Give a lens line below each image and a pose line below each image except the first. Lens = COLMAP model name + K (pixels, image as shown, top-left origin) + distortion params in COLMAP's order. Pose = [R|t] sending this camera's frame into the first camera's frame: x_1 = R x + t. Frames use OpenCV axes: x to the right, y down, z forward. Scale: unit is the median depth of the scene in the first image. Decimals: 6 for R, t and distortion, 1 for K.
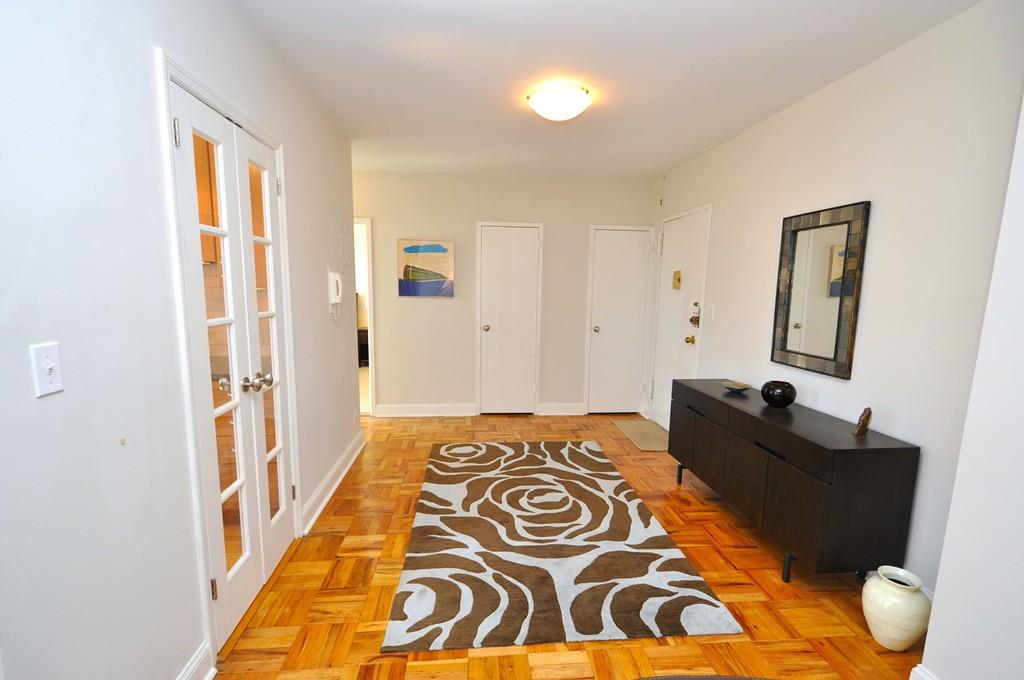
lens RADIAL K [[458.9, 0, 509.4], [0, 458.9, 351.8], [0, 0, 1]] dist [0.008692, -0.006122]
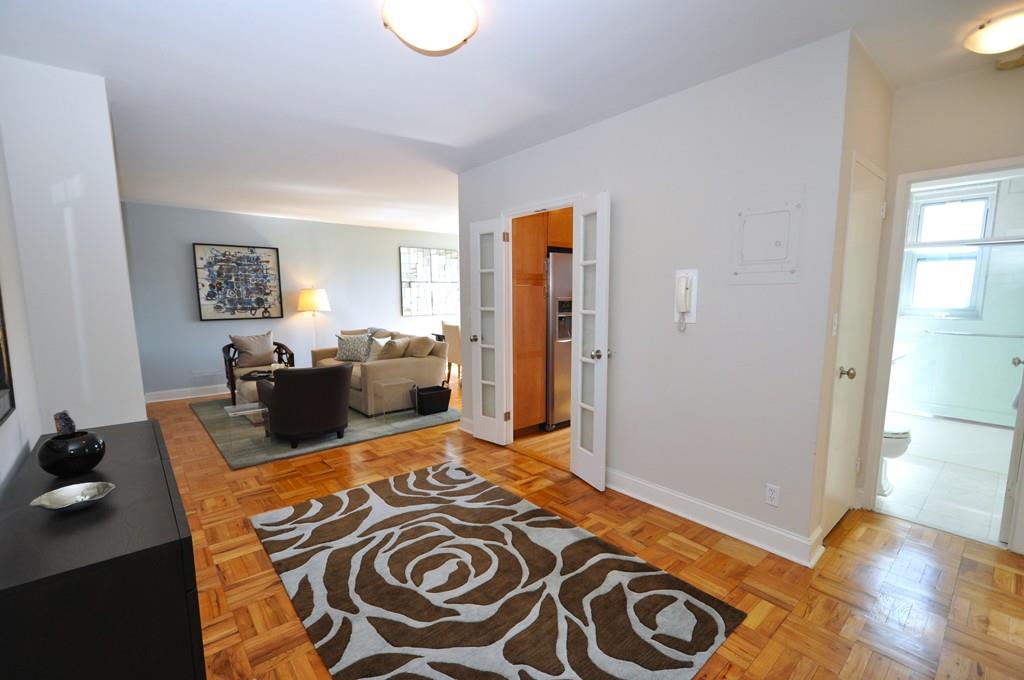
lens RADIAL K [[441.7, 0, 511.4], [0, 441.7, 352.9], [0, 0, 1]] dist [0.001130, -0.000829]
pose [[-0.812686, 0.058301, -0.579779, 0.415023], [-0.093229, 0.969155, 0.228136, -0.214129], [0.575196, 0.239455, -0.782183, 1.663756]]
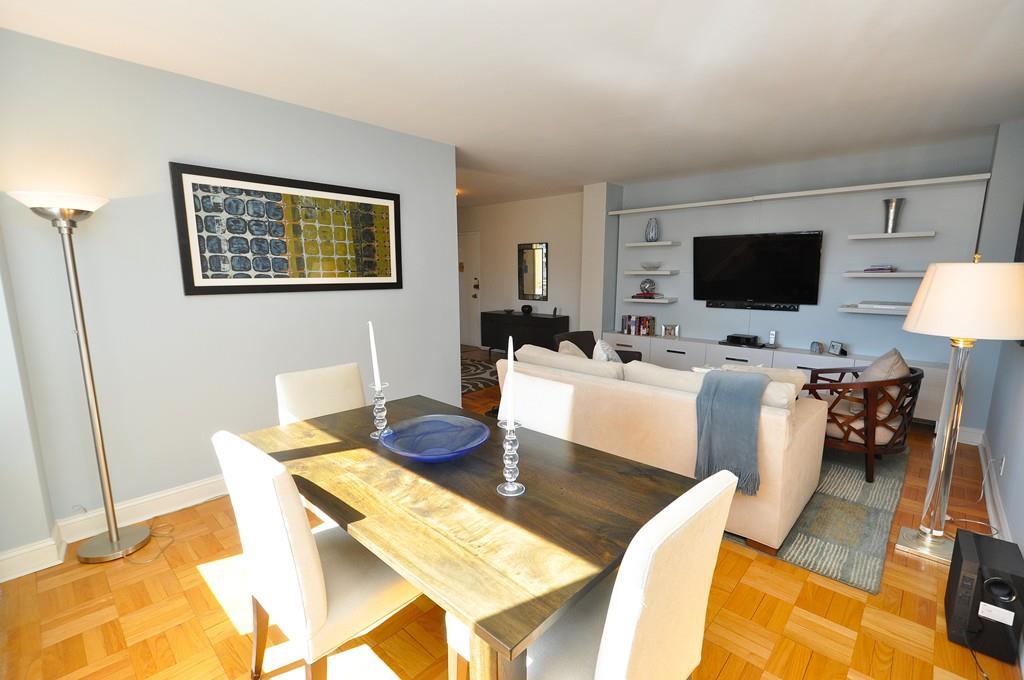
lens RADIAL K [[458.9, 0, 509.4], [0, 458.9, 351.8], [0, 0, 1]] dist [0.008692, -0.006122]
pose [[0.746546, -0.137117, 0.651051, -1.256722], [0.107997, 0.990530, 0.084776, 0.093021], [-0.656510, 0.007022, 0.754285, -0.961983]]
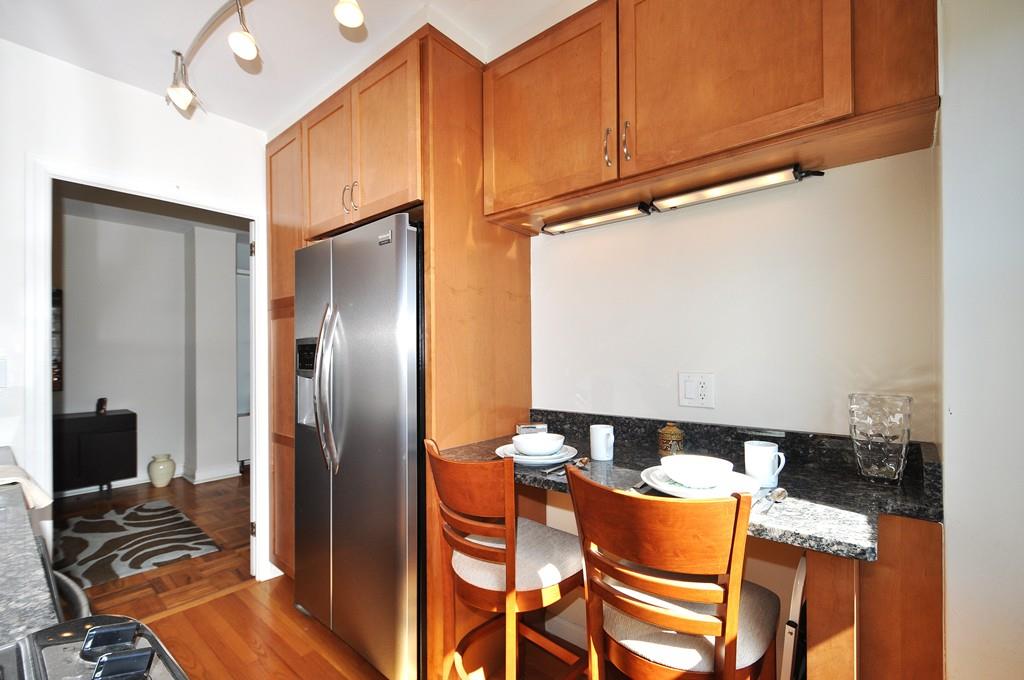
lens RADIAL K [[441.7, 0, 511.4], [0, 441.7, 352.9], [0, 0, 1]] dist [0.001130, -0.000829]
pose [[-0.702108, -0.017822, 0.711847, -1.369773], [0.089042, 0.989643, 0.112600, -0.098481], [-0.706481, 0.142442, -0.693249, 0.795127]]
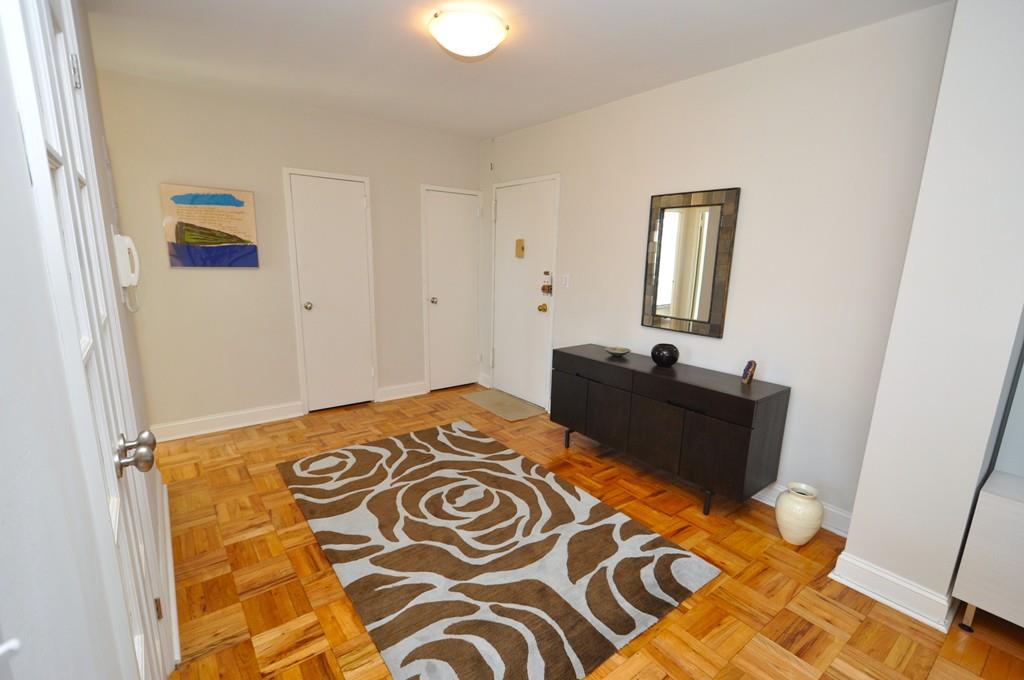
lens RADIAL K [[458.9, 0, 509.4], [0, 458.9, 351.8], [0, 0, 1]] dist [0.008692, -0.006122]
pose [[0.845555, -0.108563, 0.522734, -0.313480], [0.065328, 0.992789, 0.100512, -0.052181], [-0.529876, -0.050839, 0.846550, 0.229833]]
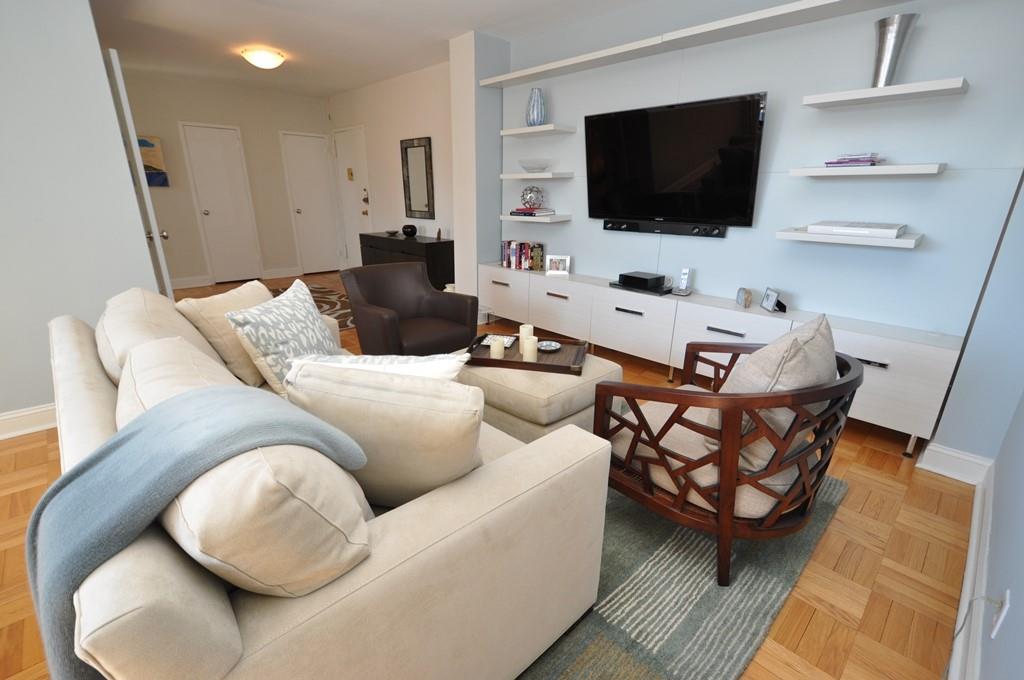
lens RADIAL K [[458.9, 0, 509.4], [0, 458.9, 351.8], [0, 0, 1]] dist [0.008692, -0.006122]
pose [[0.781310, -0.216762, 0.585295, -0.385601], [0.092346, 0.967582, 0.235067, 0.165273], [-0.617274, -0.129611, 0.775998, -0.930714]]
